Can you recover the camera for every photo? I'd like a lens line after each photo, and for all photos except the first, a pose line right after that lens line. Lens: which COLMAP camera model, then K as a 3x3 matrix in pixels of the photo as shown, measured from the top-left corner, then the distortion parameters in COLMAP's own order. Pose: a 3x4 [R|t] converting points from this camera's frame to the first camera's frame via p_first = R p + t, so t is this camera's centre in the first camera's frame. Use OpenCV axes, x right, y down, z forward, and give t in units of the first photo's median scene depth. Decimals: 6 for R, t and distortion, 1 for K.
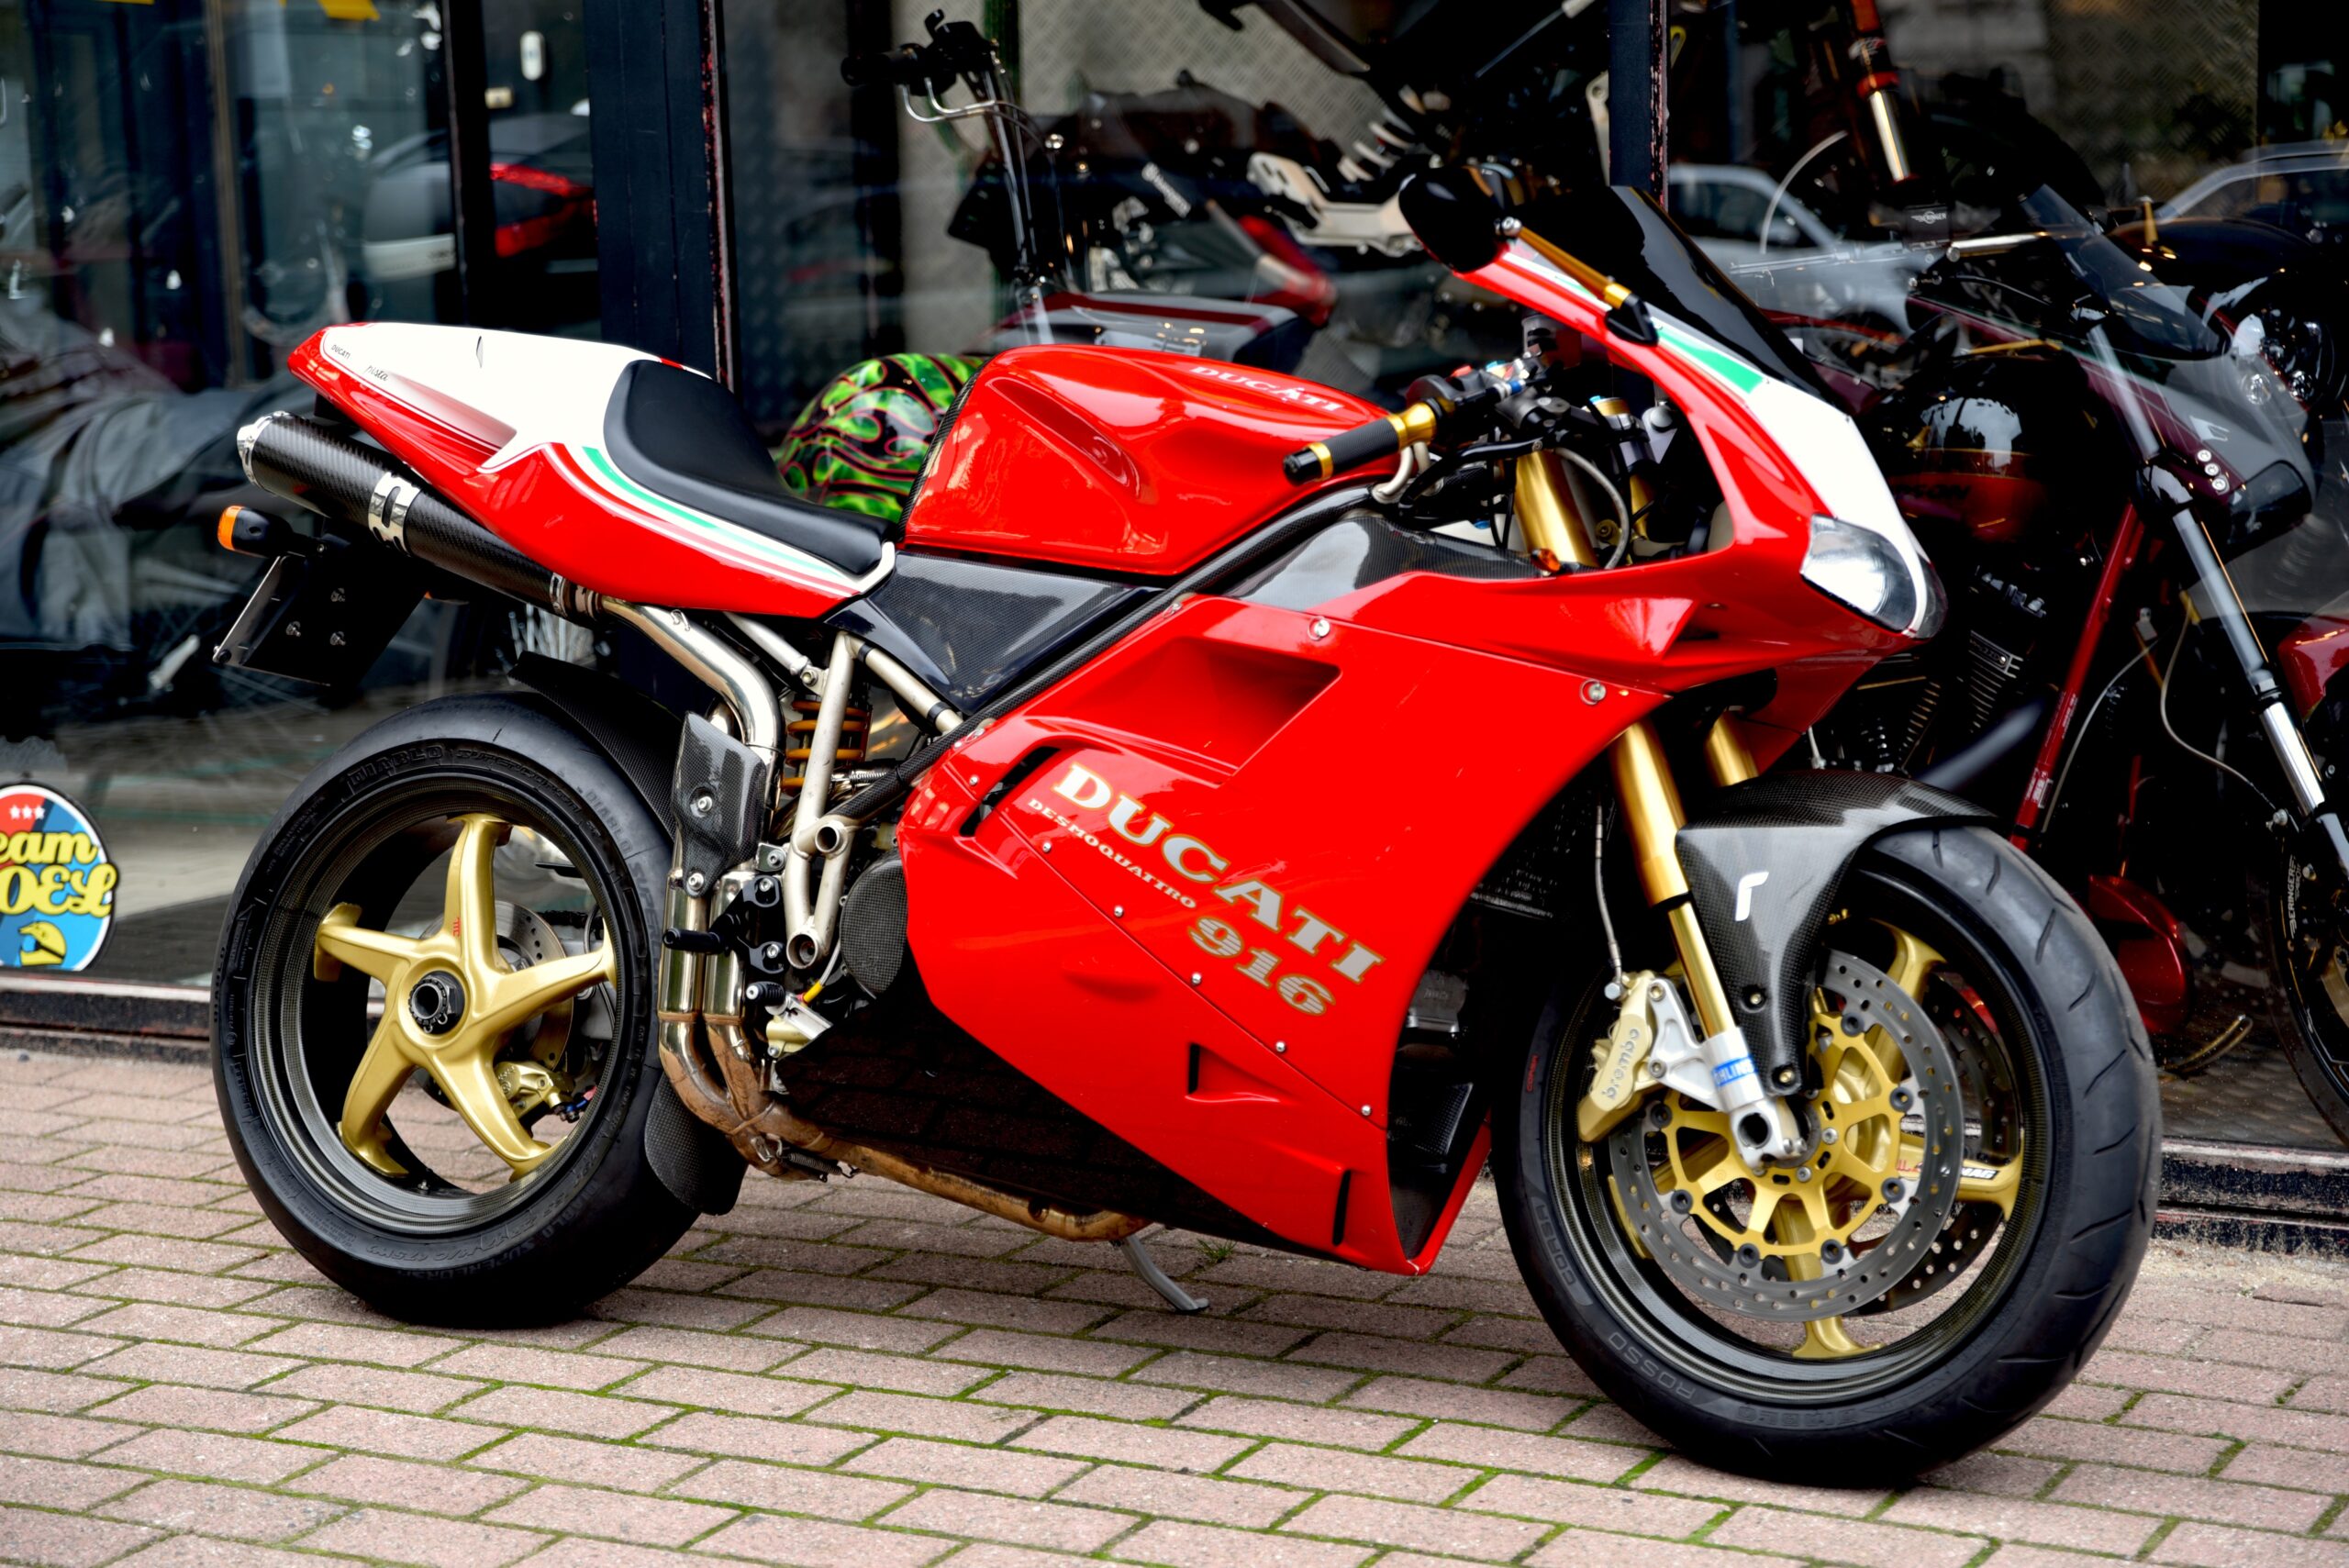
lens RADIAL K [[4109.4, 0, 1188.1], [0, 4109.4, 778.9], [0, 0, 1]] dist [0.184882, 0.000000]
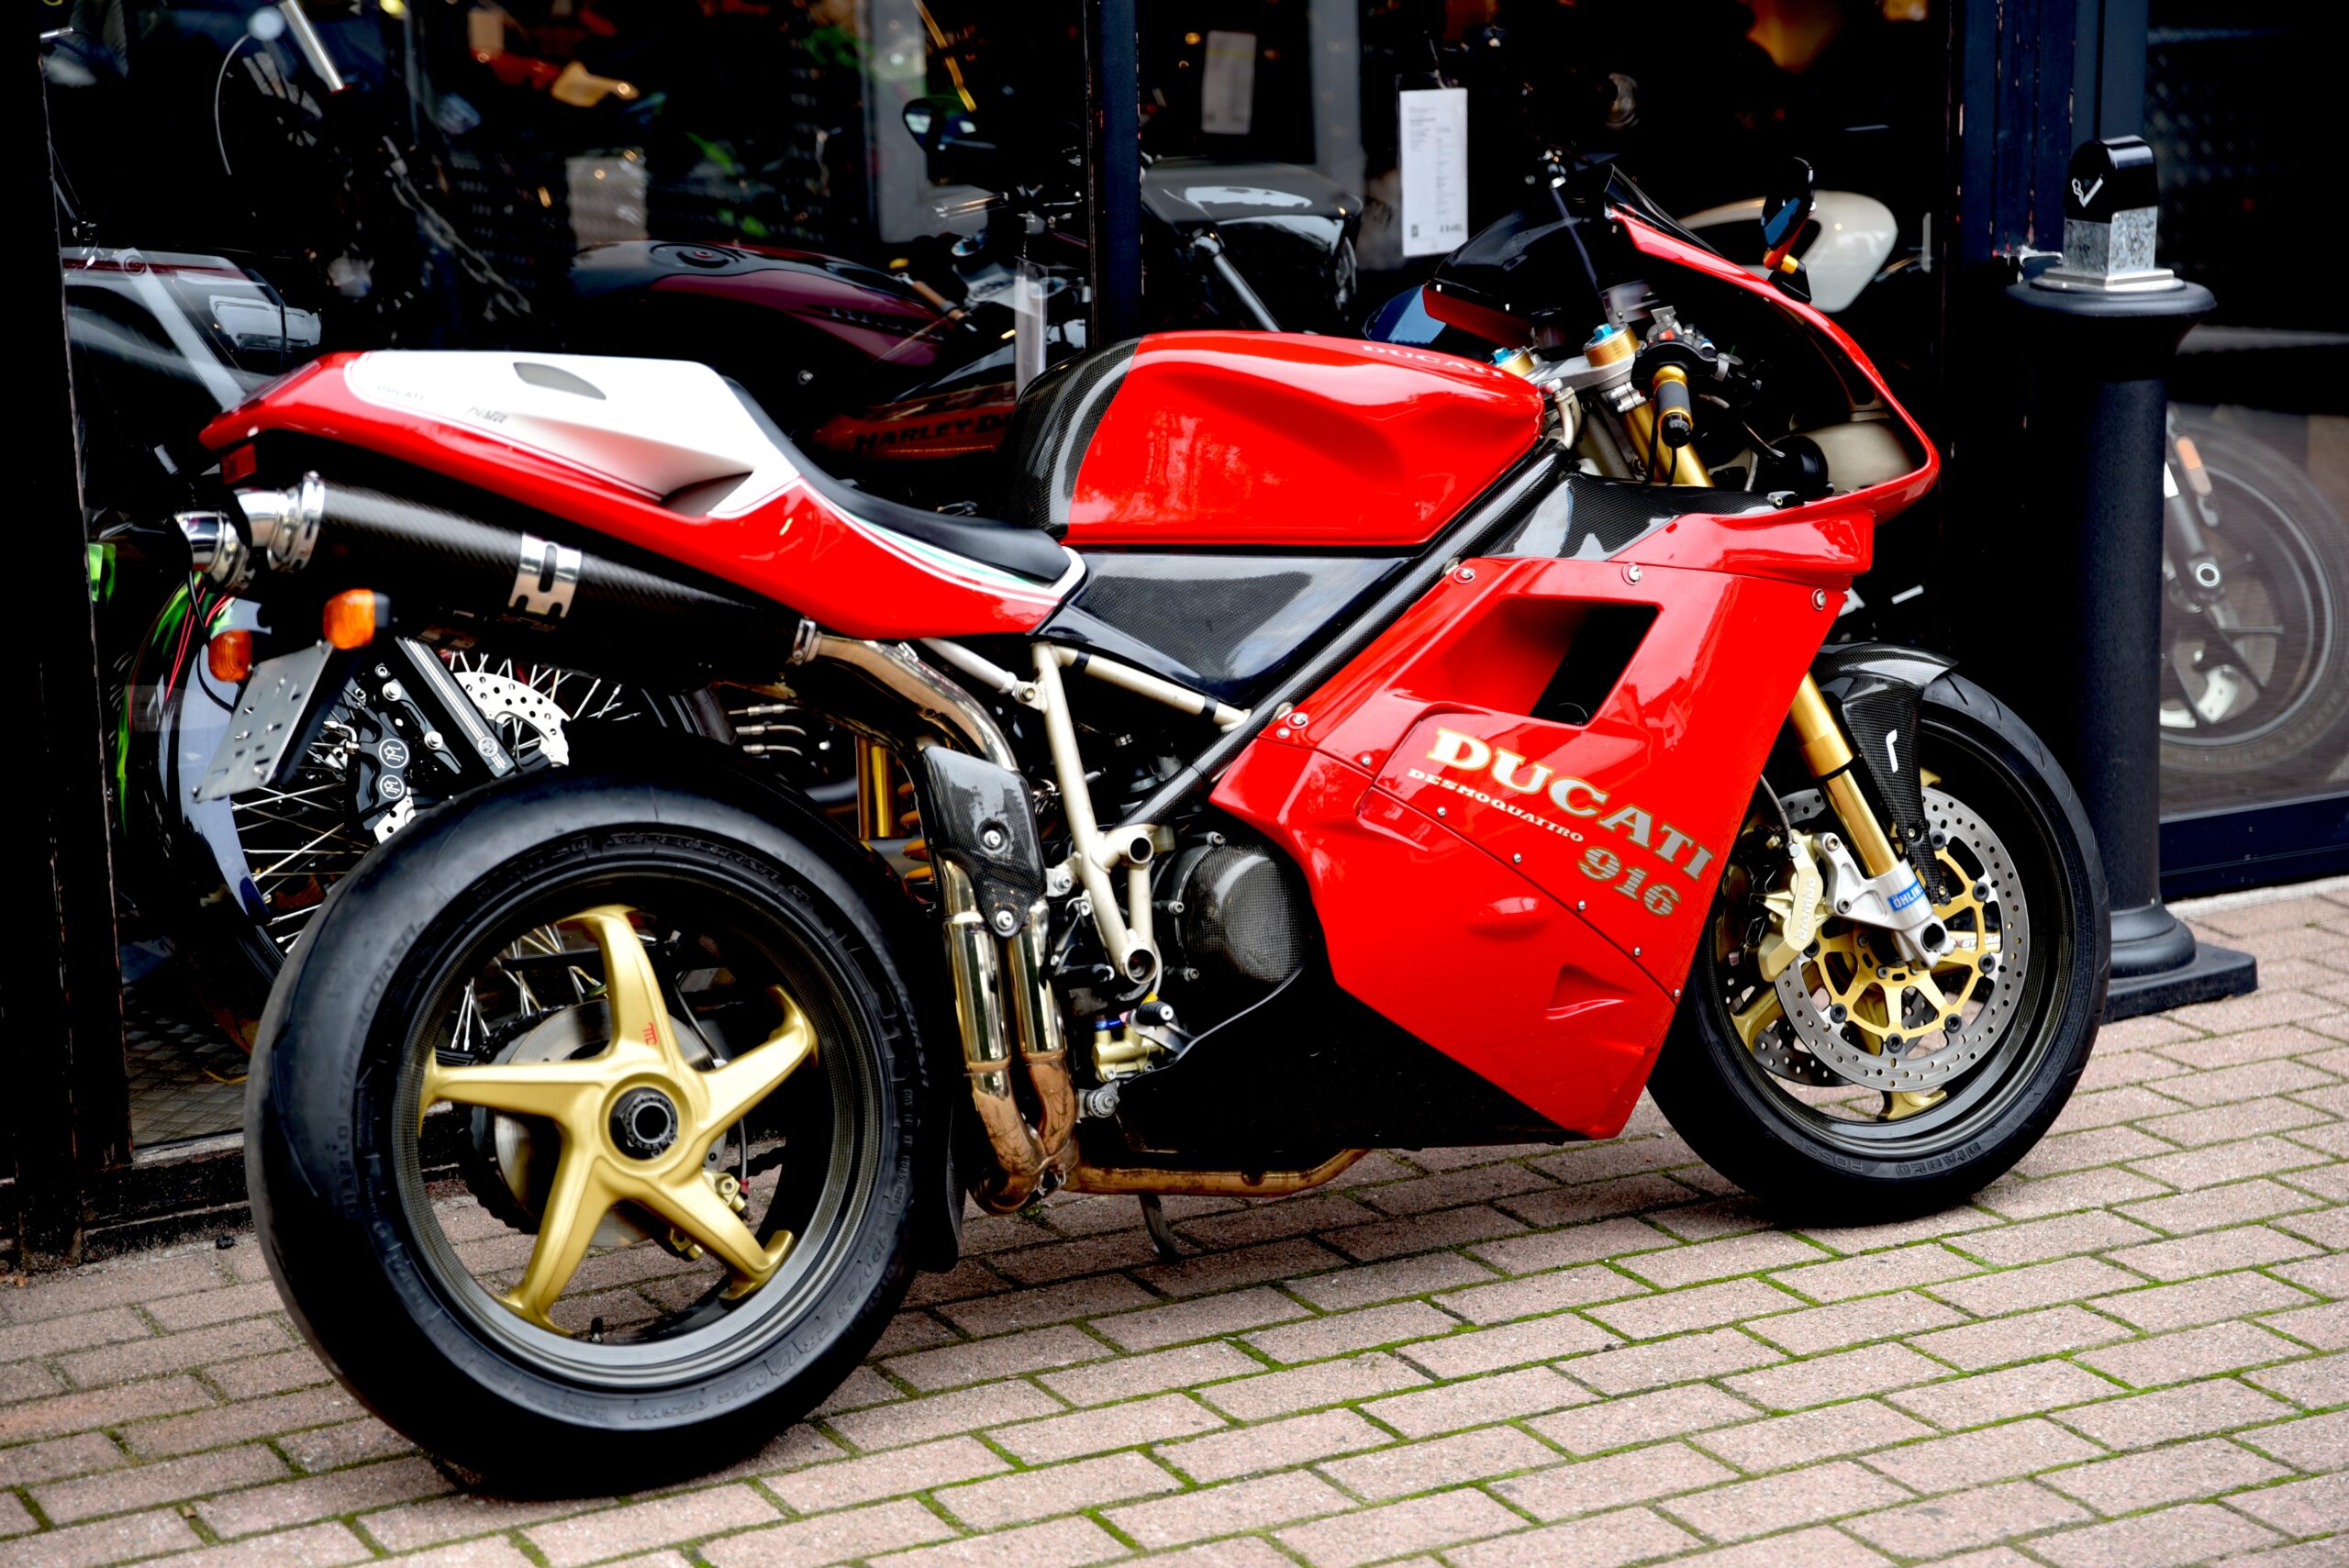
lens RADIAL K [[4293.7, 0, 1173.8], [0, 4293.7, 779.3], [0, 0, 1]] dist [0.205969, 0.000000]
pose [[0.538287, -0.149045, 0.829478, -0.995997], [0.112342, 0.988143, 0.104651, -0.115960], [-0.835241, 0.036853, 0.548648, 0.458644]]
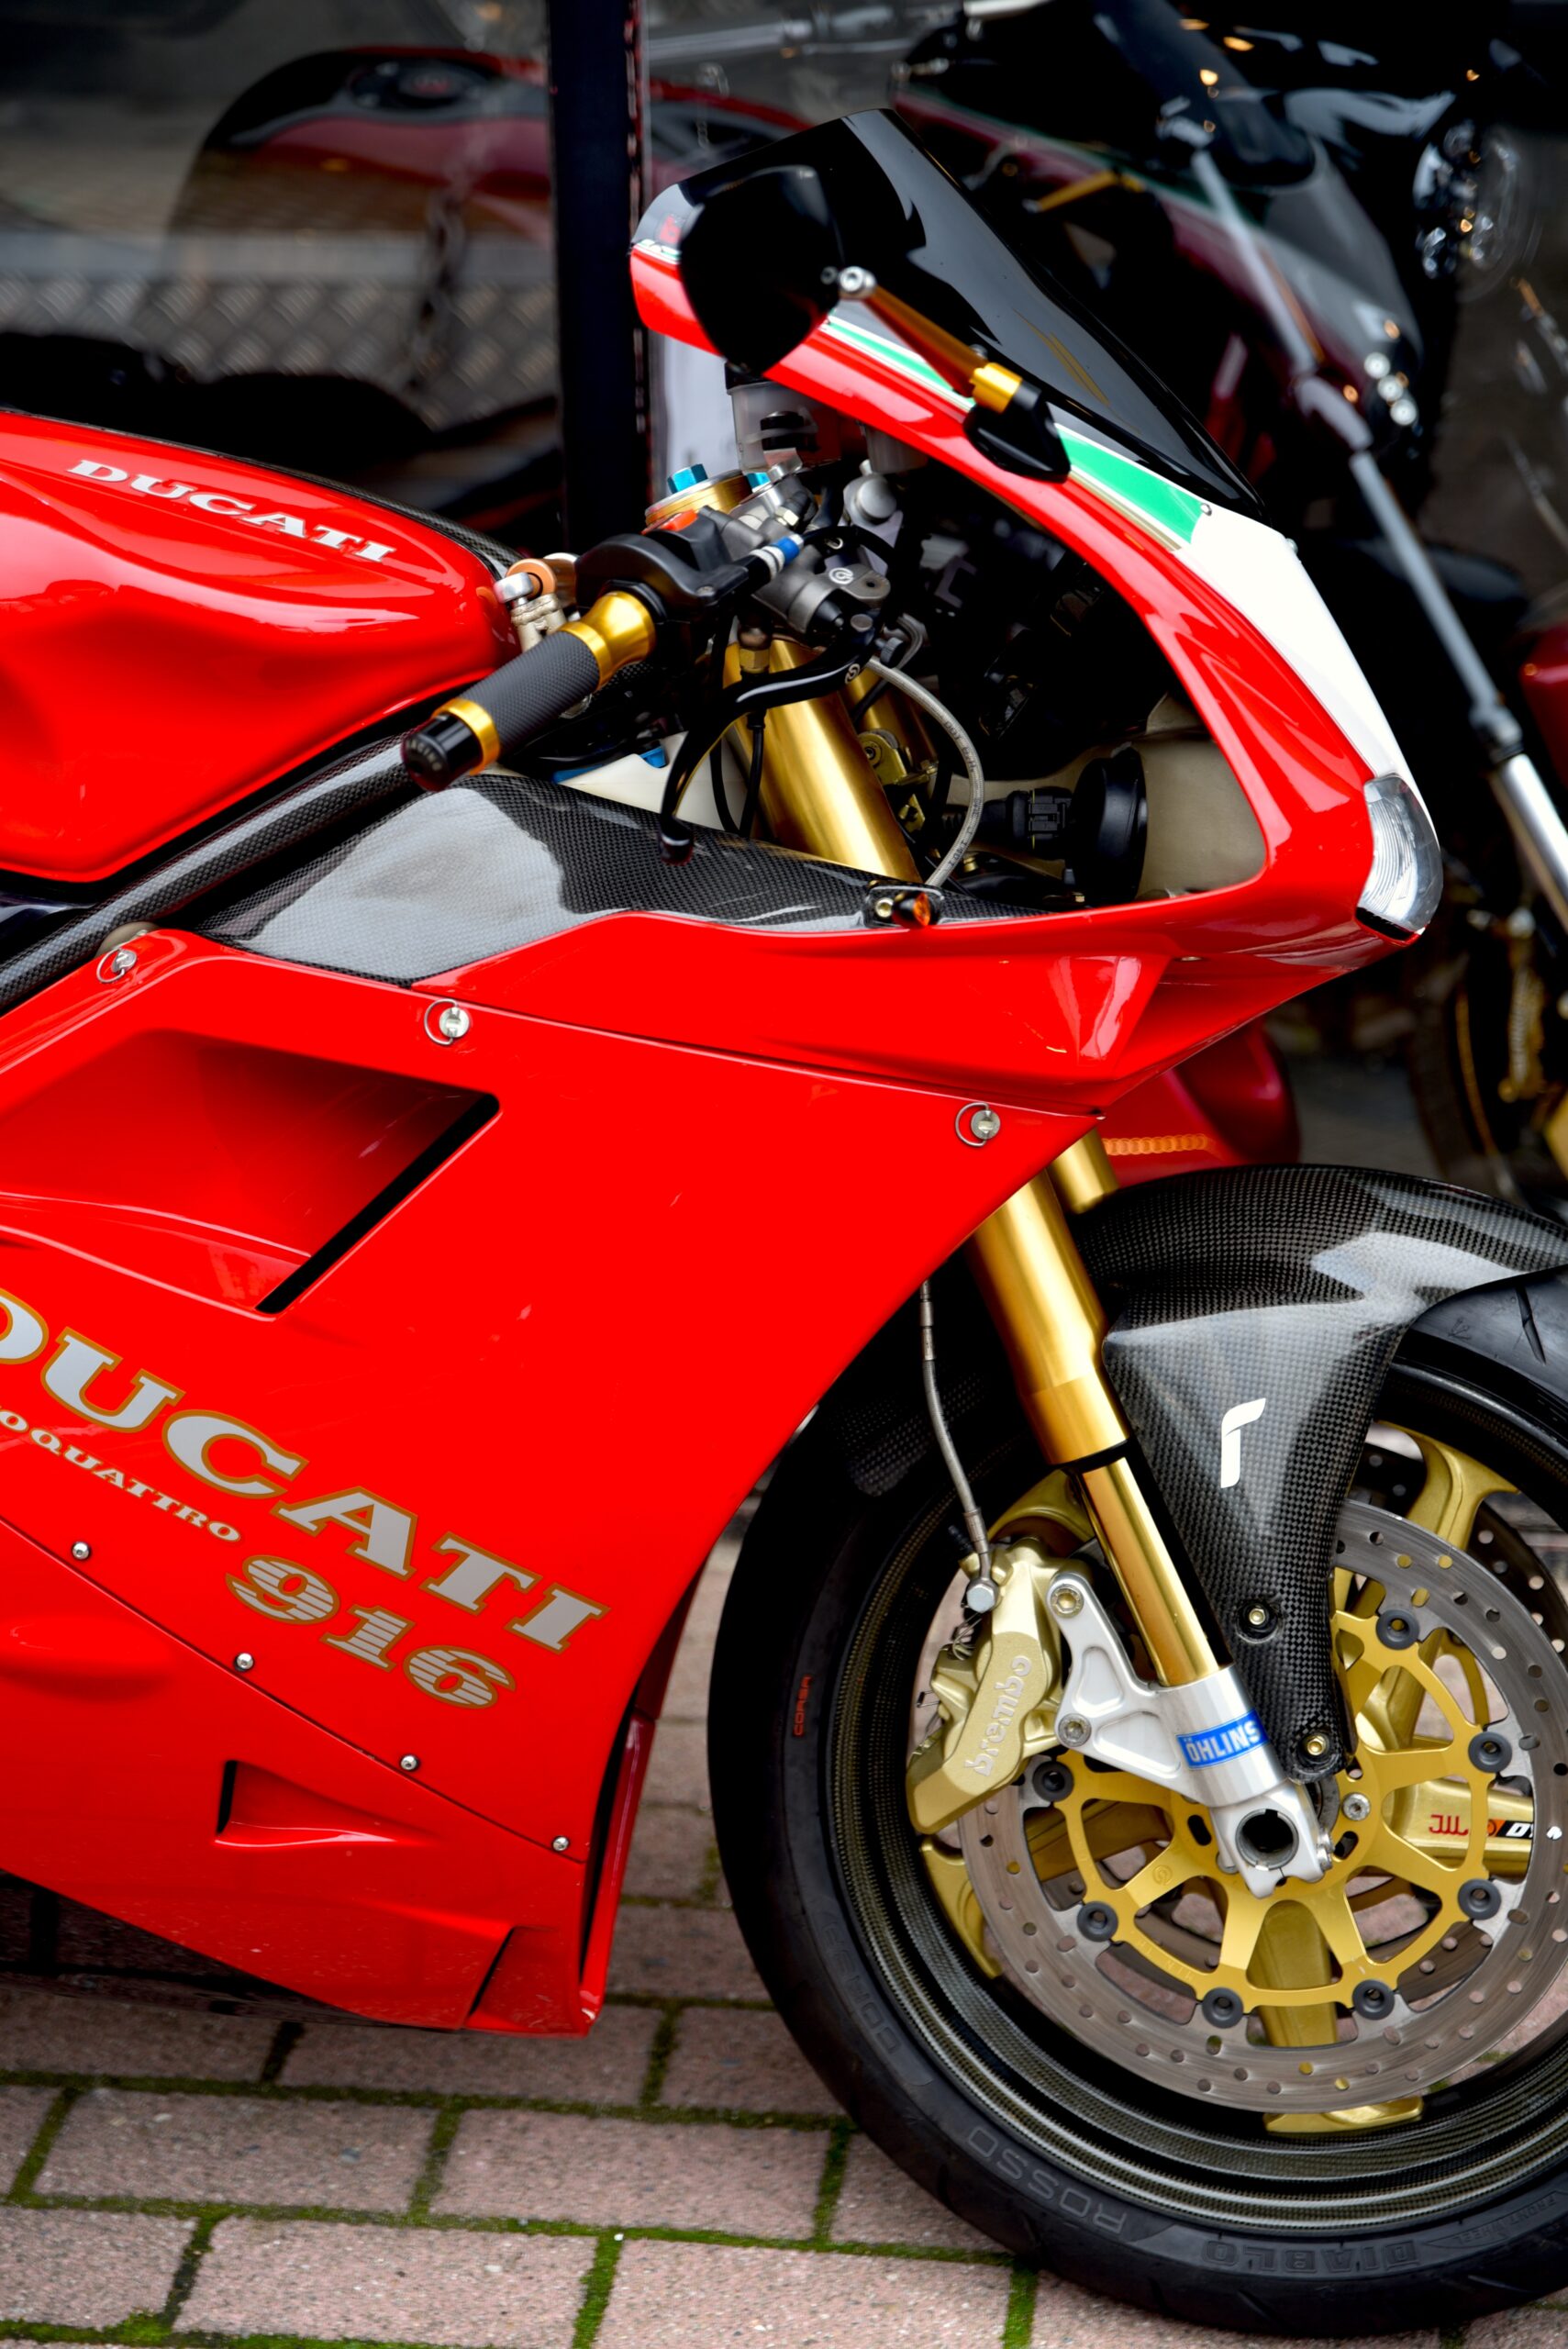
lens RADIAL K [[4293.7, 0, 791.3], [0, 4293.7, 1185.7], [0, 0, 1]] dist [0.205969, 0.000000]
pose [[0.931312, -0.115328, 0.345482, -0.120039], [0.033078, 0.971407, 0.235106, -0.143497], [-0.362718, -0.207530, 0.908497, 0.465571]]
